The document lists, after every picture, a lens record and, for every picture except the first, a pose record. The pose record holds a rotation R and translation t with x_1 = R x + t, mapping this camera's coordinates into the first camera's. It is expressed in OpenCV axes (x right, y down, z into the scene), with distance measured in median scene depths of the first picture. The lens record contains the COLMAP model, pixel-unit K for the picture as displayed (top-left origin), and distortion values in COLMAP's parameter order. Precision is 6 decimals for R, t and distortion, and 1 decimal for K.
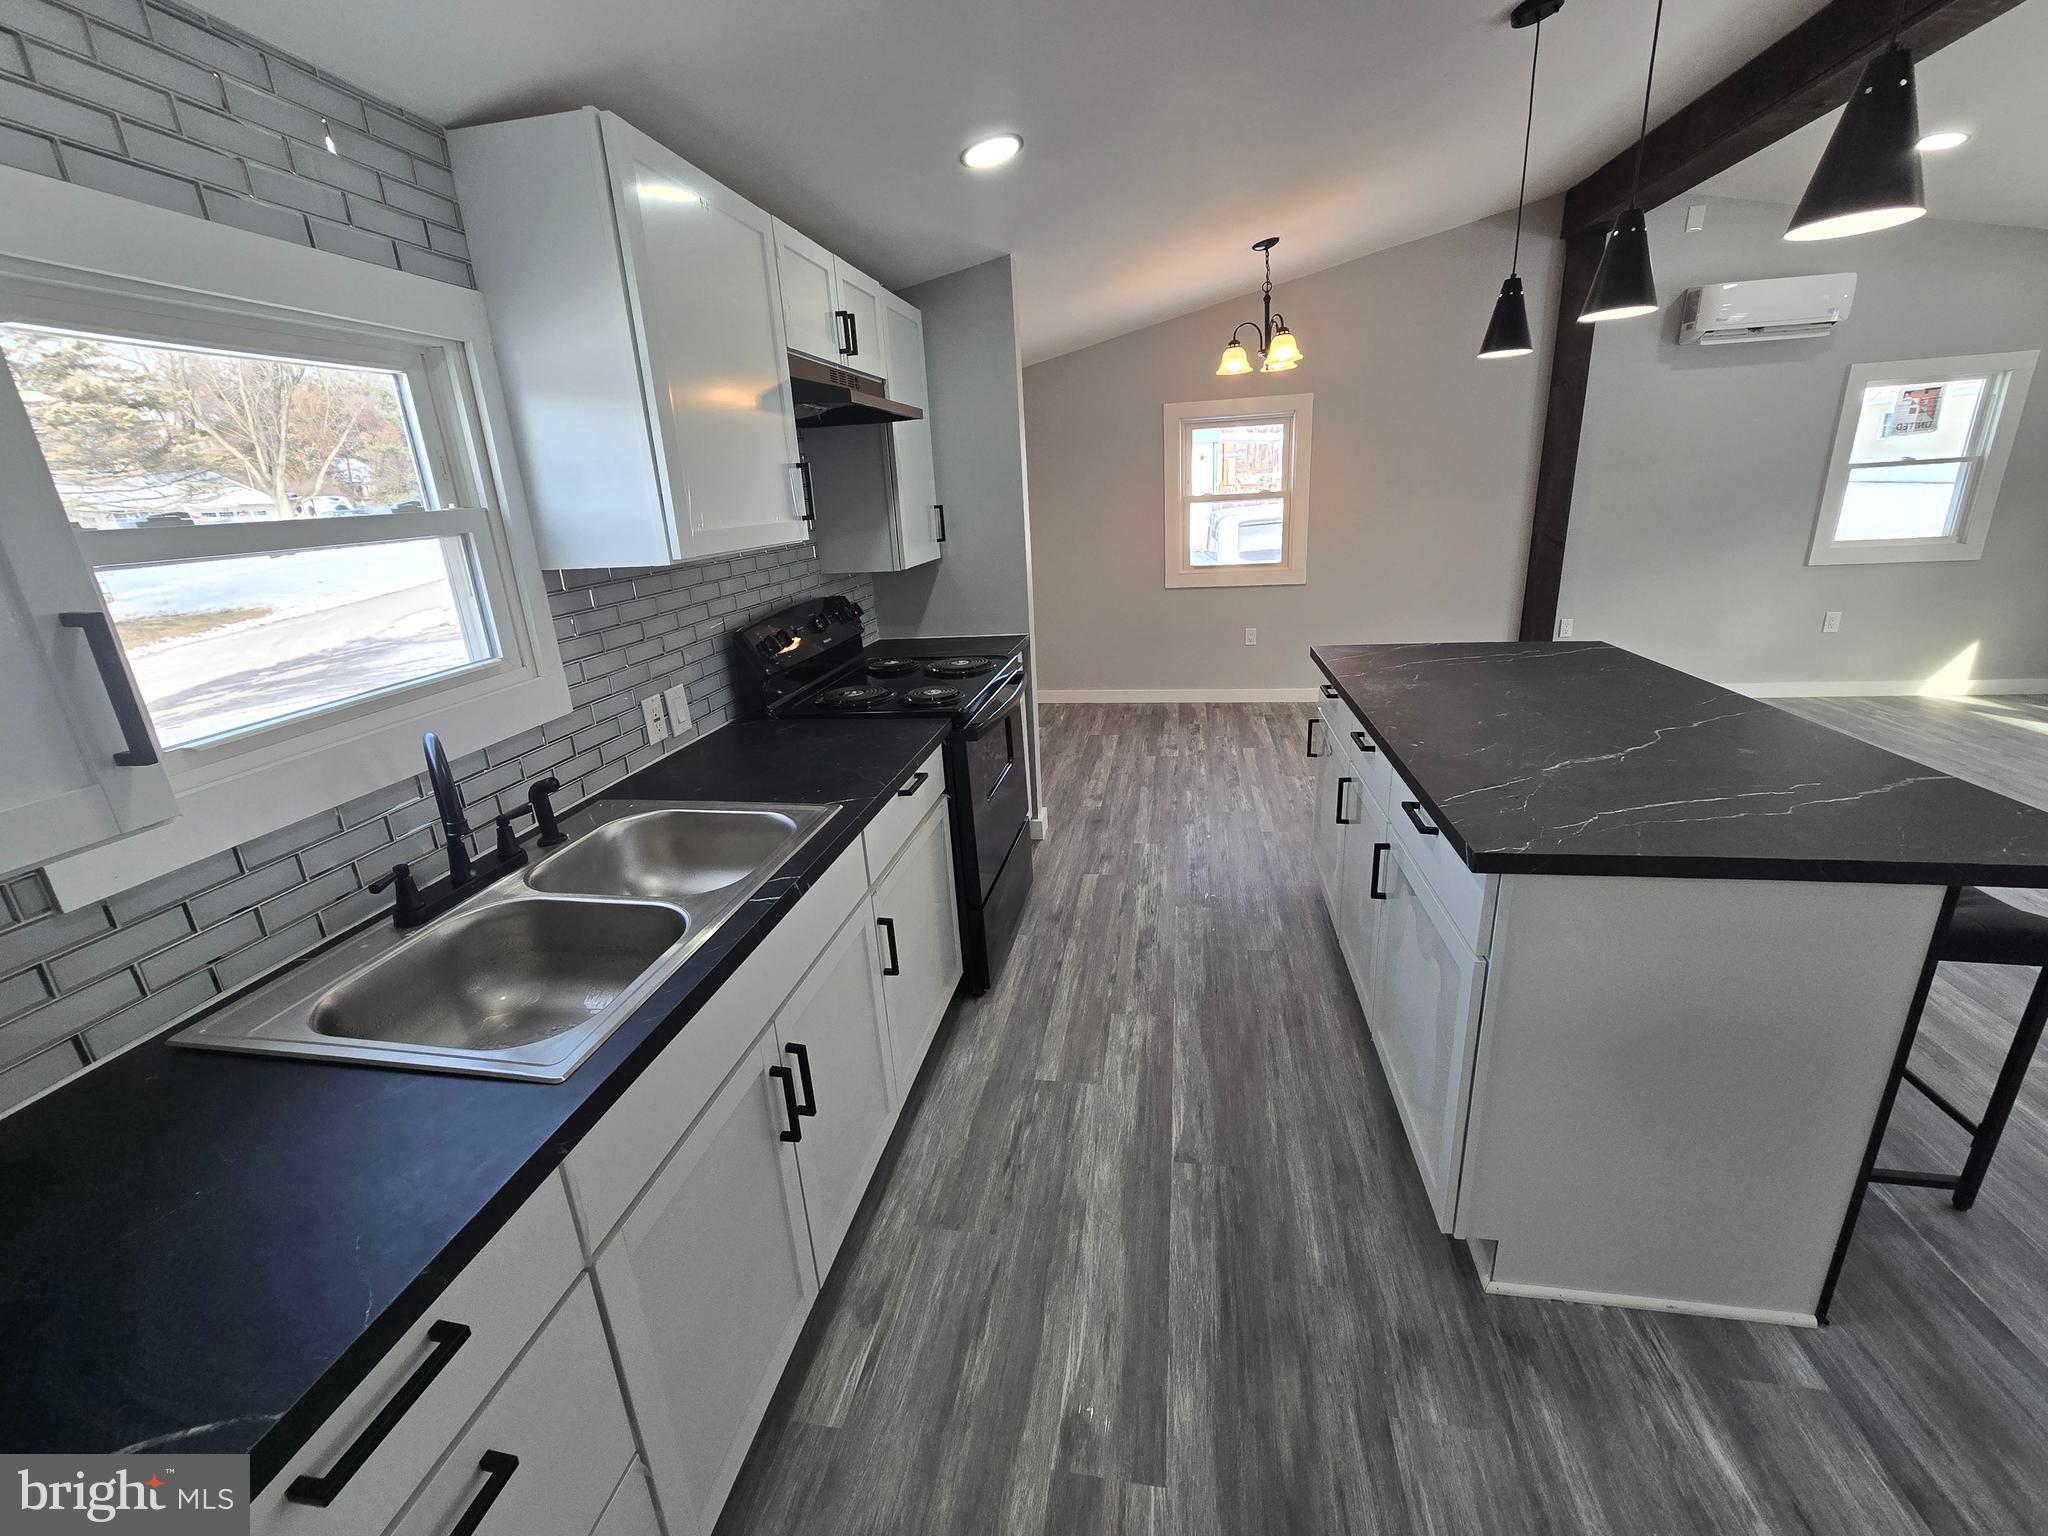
lens RADIAL K [[840.2, 0, 1021.7], [0, 840.2, 751.2], [0, 0, 1]] dist [-0.004573, 0.000582]
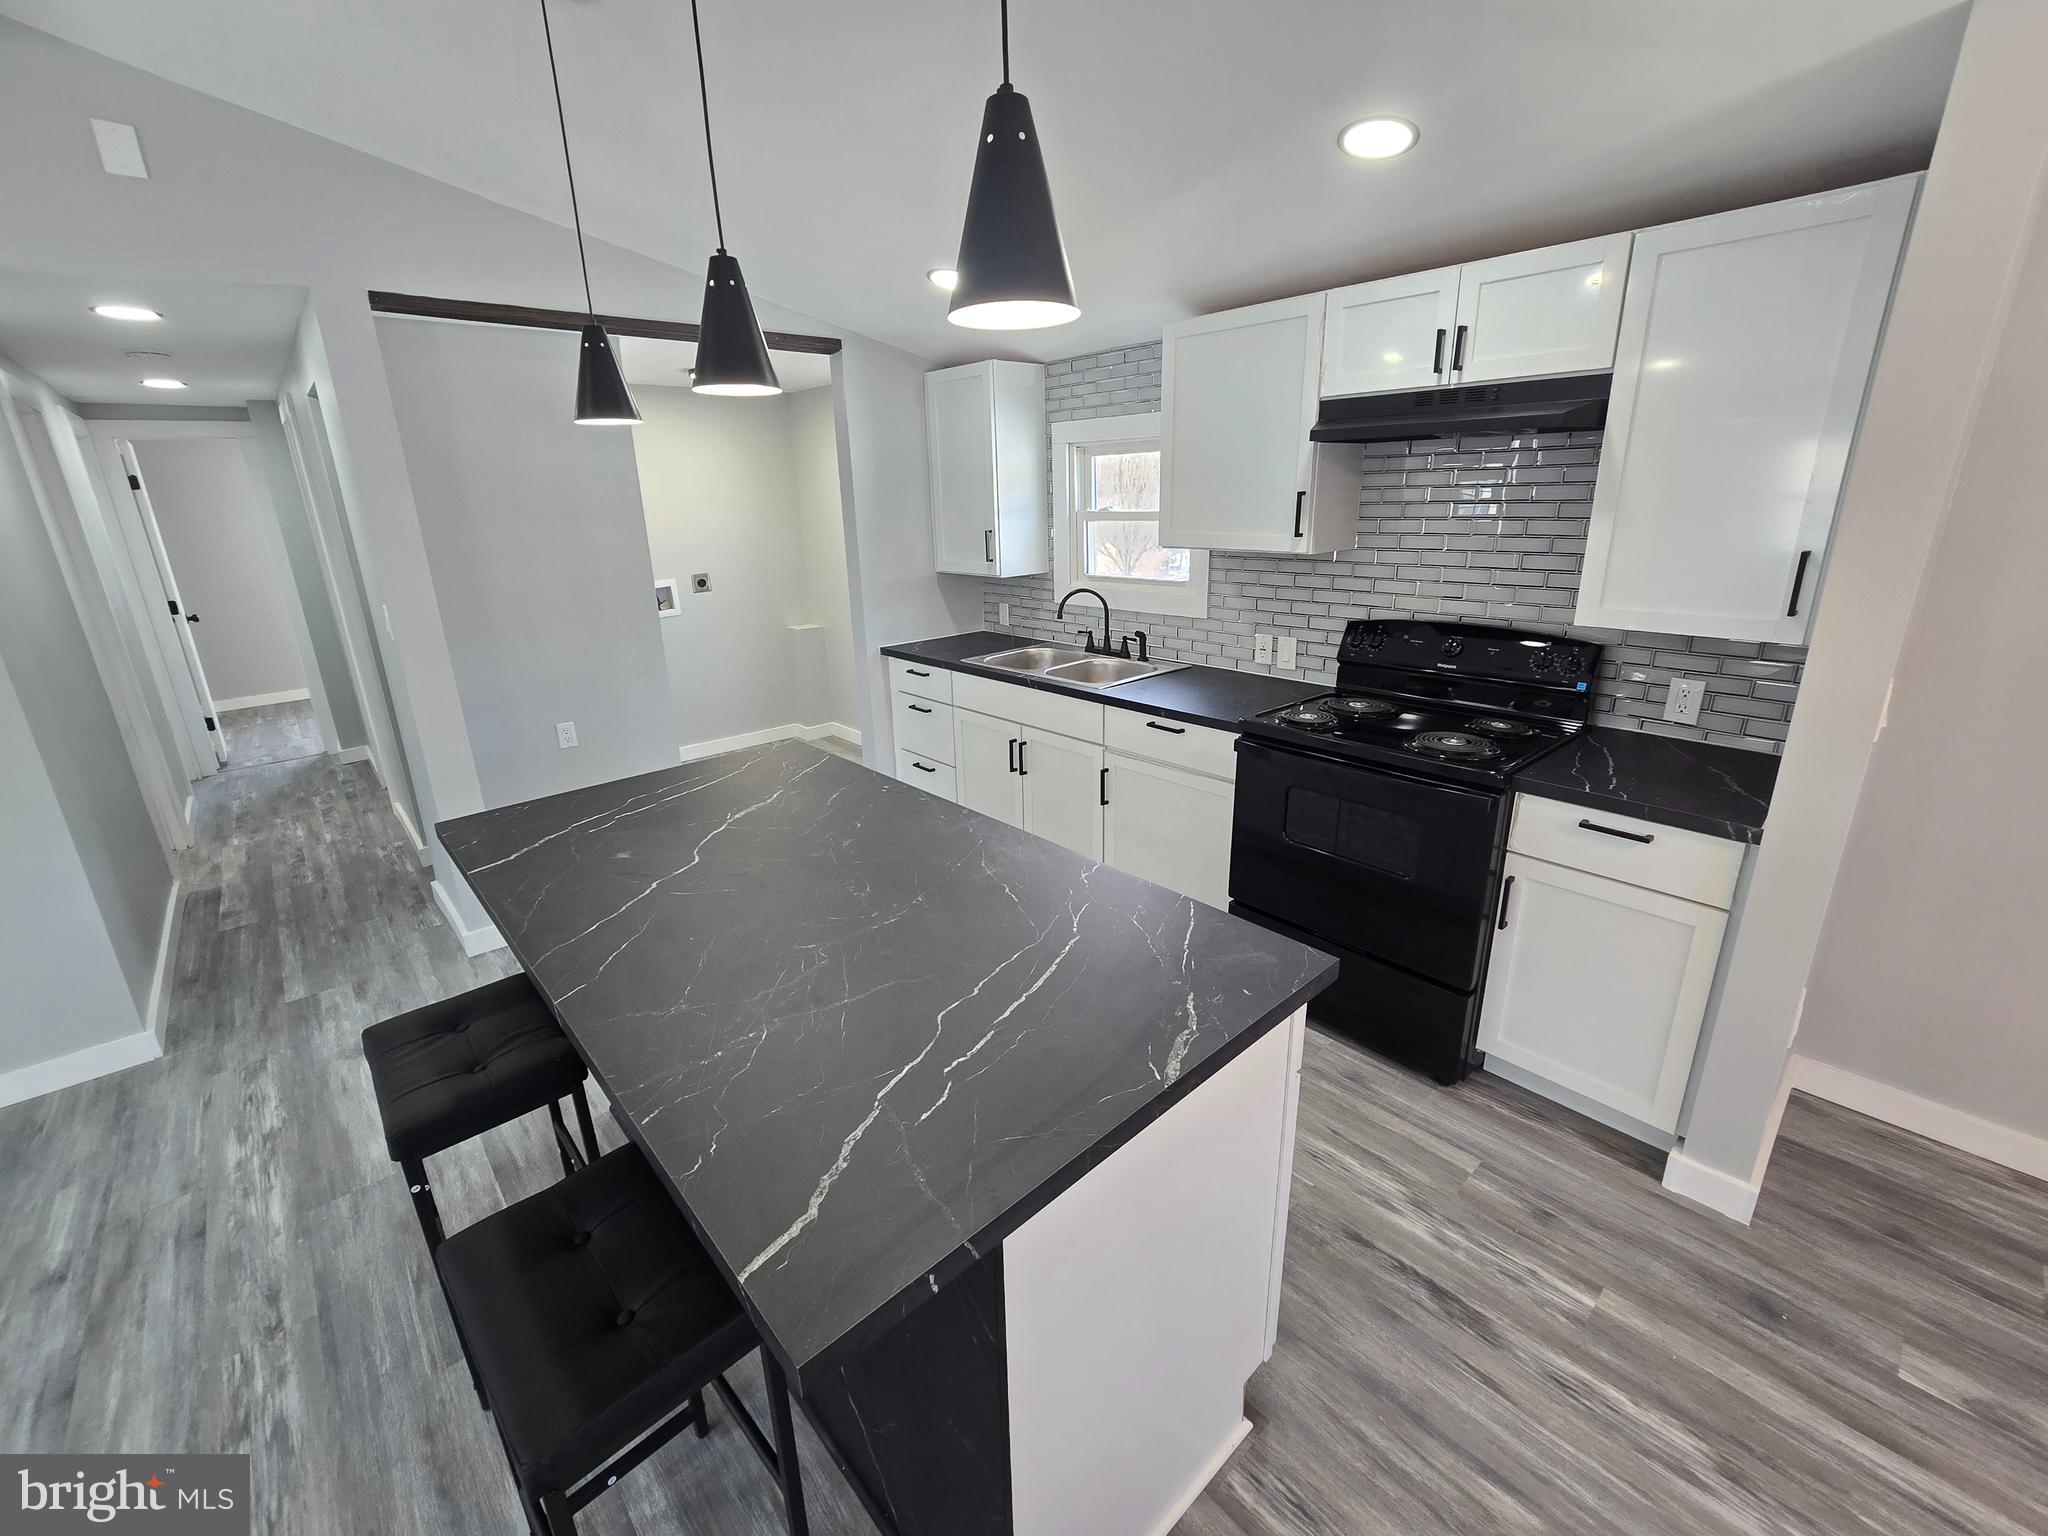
lens RADIAL K [[840.2, 0, 1019.8], [0, 840.2, 749.6], [0, 0, 1]] dist [-0.004573, 0.000582]
pose [[-0.609446, 0.299834, -0.733944, 0.539787], [-0.182668, 0.847721, 0.497997, -0.297552], [0.771497, 0.437570, -0.461871, 0.752311]]
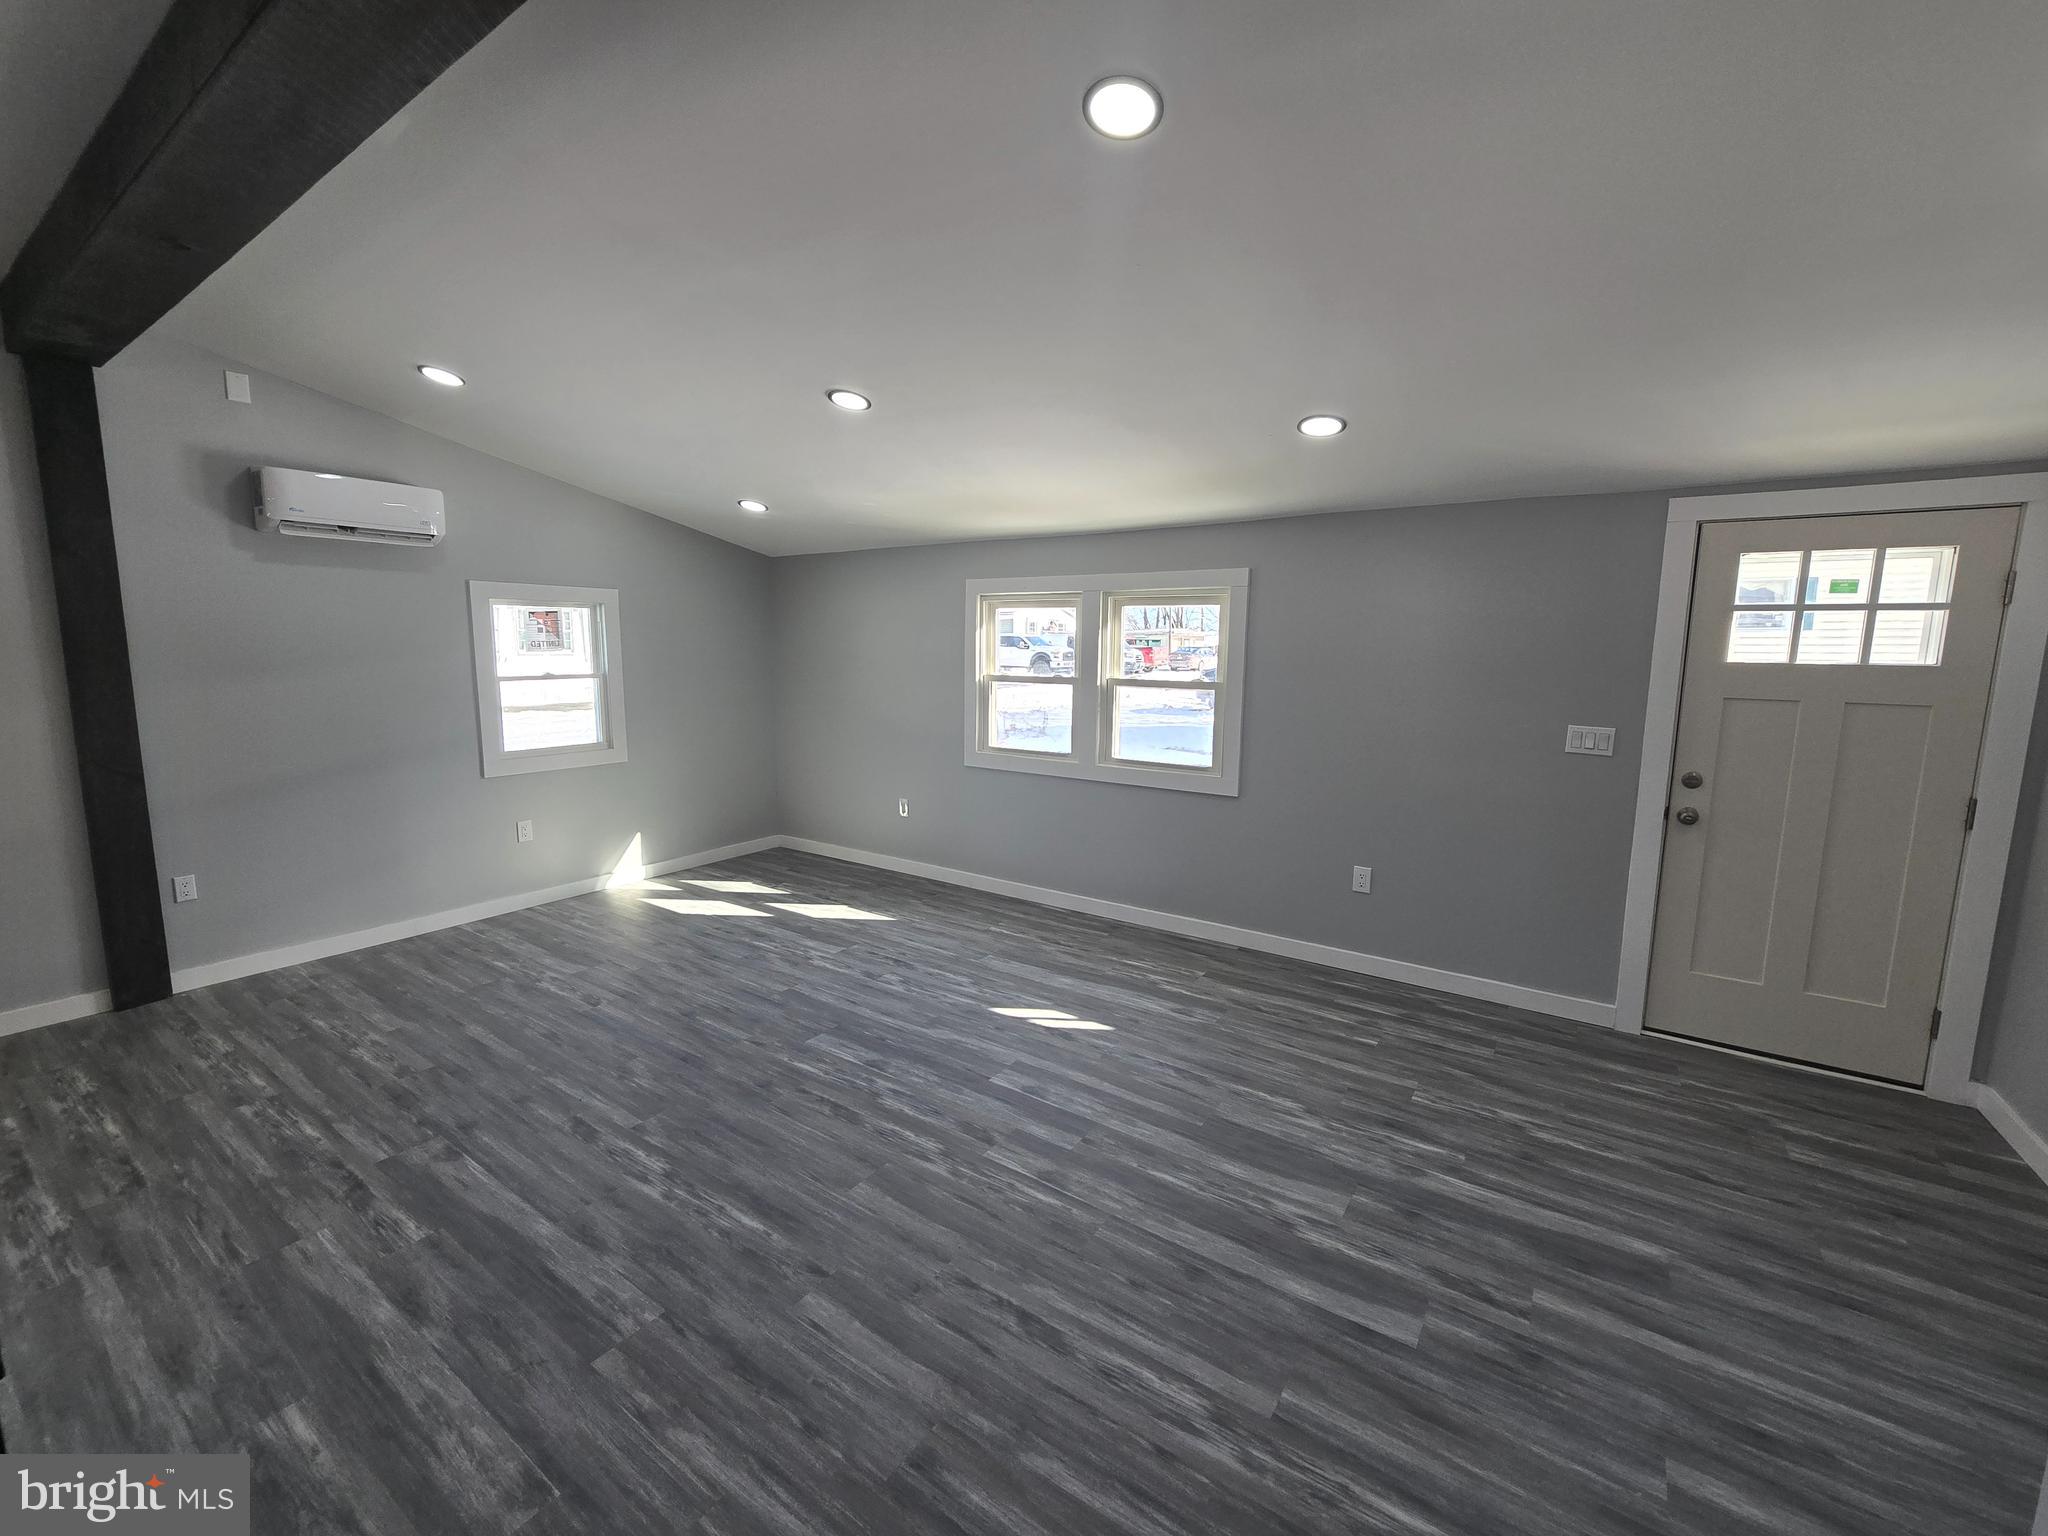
lens RADIAL K [[840.2, 0, 1016.2], [0, 840.2, 749.5], [0, 0, 1]] dist [-0.004573, 0.000582]
pose [[0.412918, -0.053436, 0.909199, 0.401688], [0.245478, 0.967863, -0.054601, -0.065615], [-0.877063, 0.245735, 0.412765, 0.085466]]
